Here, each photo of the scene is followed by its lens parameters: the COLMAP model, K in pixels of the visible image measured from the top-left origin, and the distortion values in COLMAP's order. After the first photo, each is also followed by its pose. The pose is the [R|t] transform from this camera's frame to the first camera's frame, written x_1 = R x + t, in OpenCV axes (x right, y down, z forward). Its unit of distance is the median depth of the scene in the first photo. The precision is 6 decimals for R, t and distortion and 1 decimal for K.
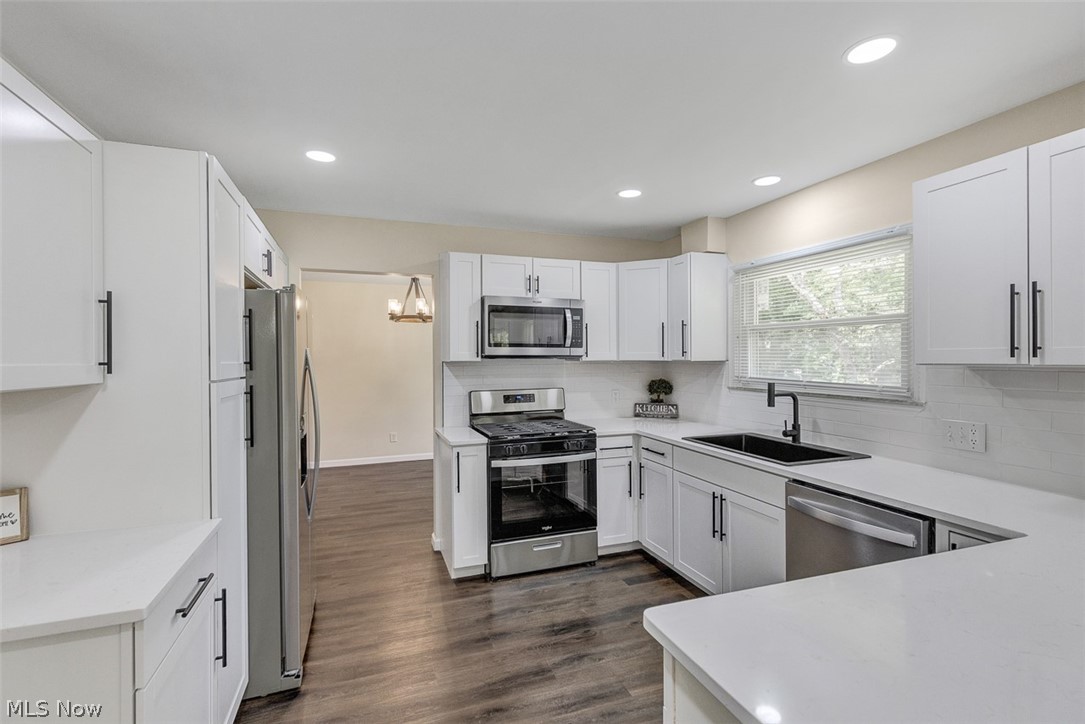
lens RADIAL K [[497.8, 0, 546.2], [0, 497.8, 360.0], [0, 0, 1]] dist [0.003426, 0.000739]
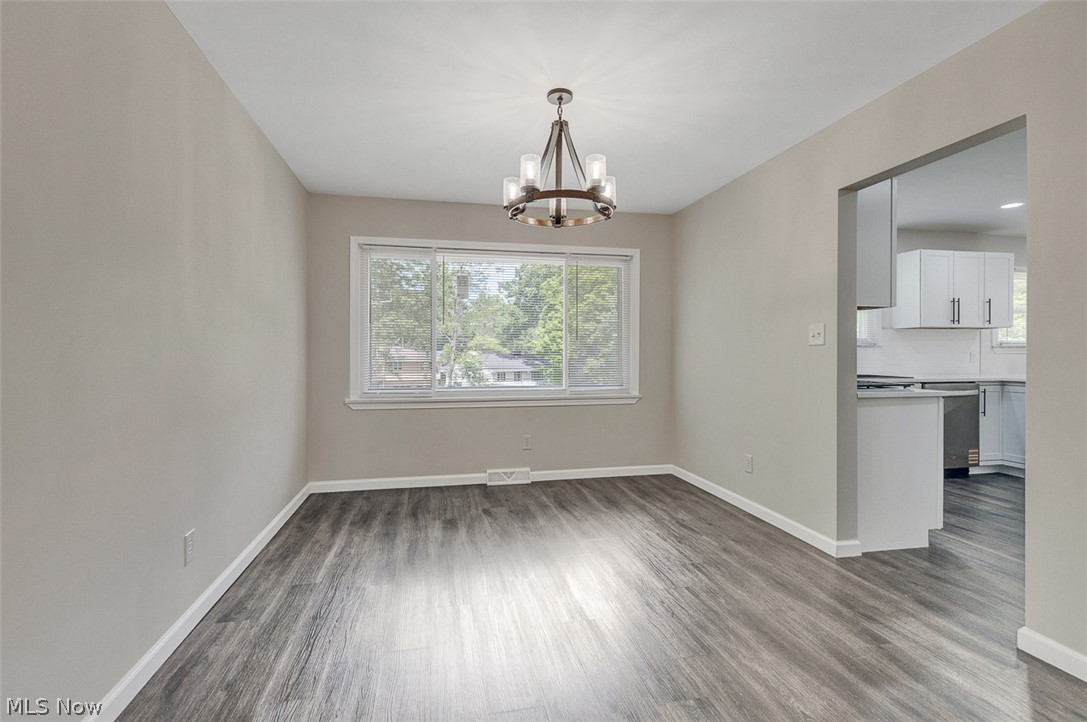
lens RADIAL K [[498.7, 0, 550.9], [0, 498.7, 358.6], [0, 0, 1]] dist [0.003426, 0.000739]
pose [[0.157158, -0.004228, 0.987564, -1.104893], [0.004346, 0.999984, 0.003590, 0.085845], [-0.987564, 0.003728, 0.157173, 1.408884]]
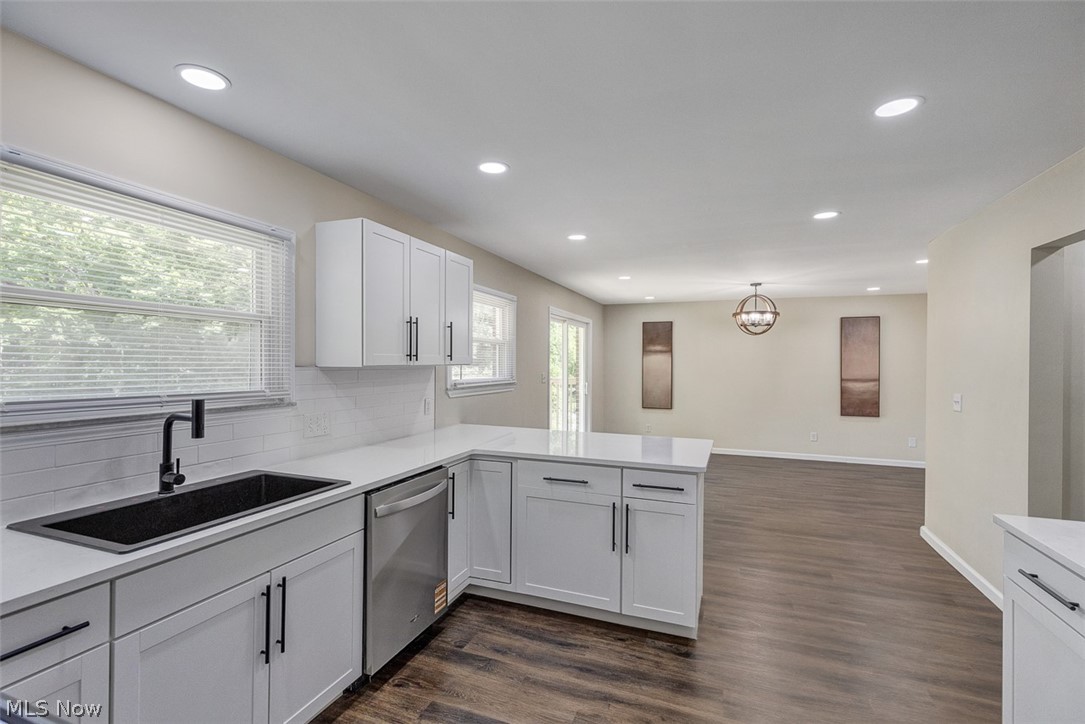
lens RADIAL K [[497.8, 0, 537.9], [0, 497.8, 358.7], [0, 0, 1]] dist [0.003426, 0.000739]
pose [[-0.738177, 0.000842, 0.674607, -0.241484], [-0.001129, 0.999996, -0.002484, -0.004115], [-0.674606, -0.002596, -0.738173, 0.972225]]
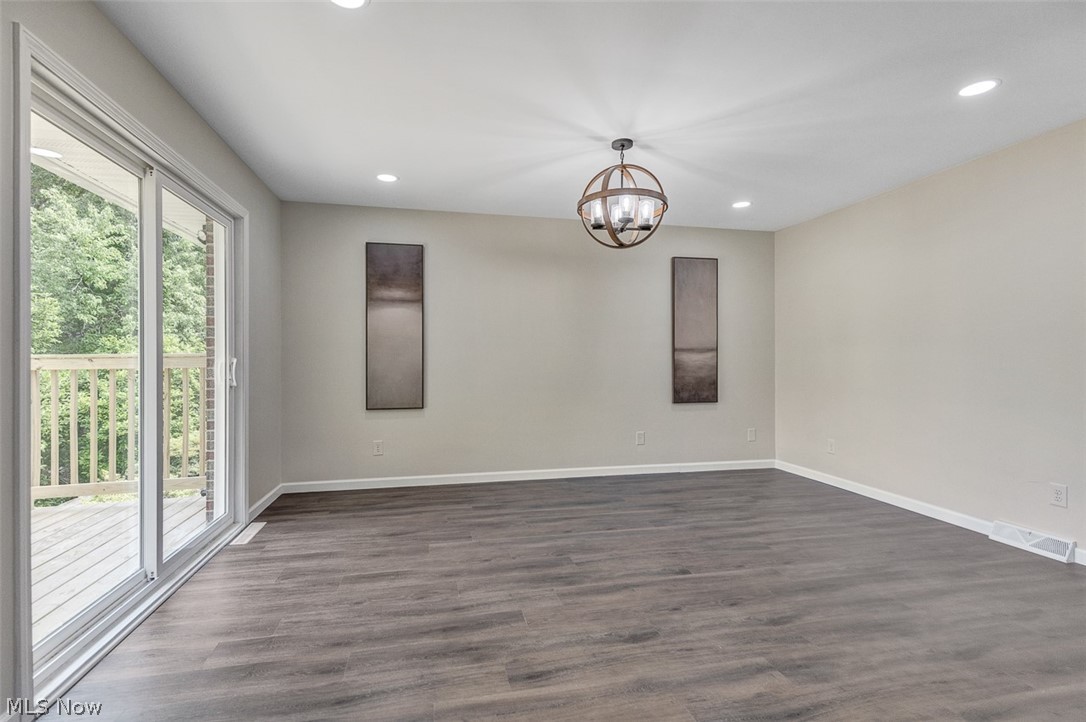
lens RADIAL K [[498.3, 0, 533.5], [0, 498.3, 356.9], [0, 0, 1]] dist [0.003426, 0.000739]
pose [[-0.988087, 0.002138, 0.153881, 0.383209], [0.002344, 0.999997, 0.001155, 0.091993], [-0.153878, 0.001502, -0.988089, 0.048660]]
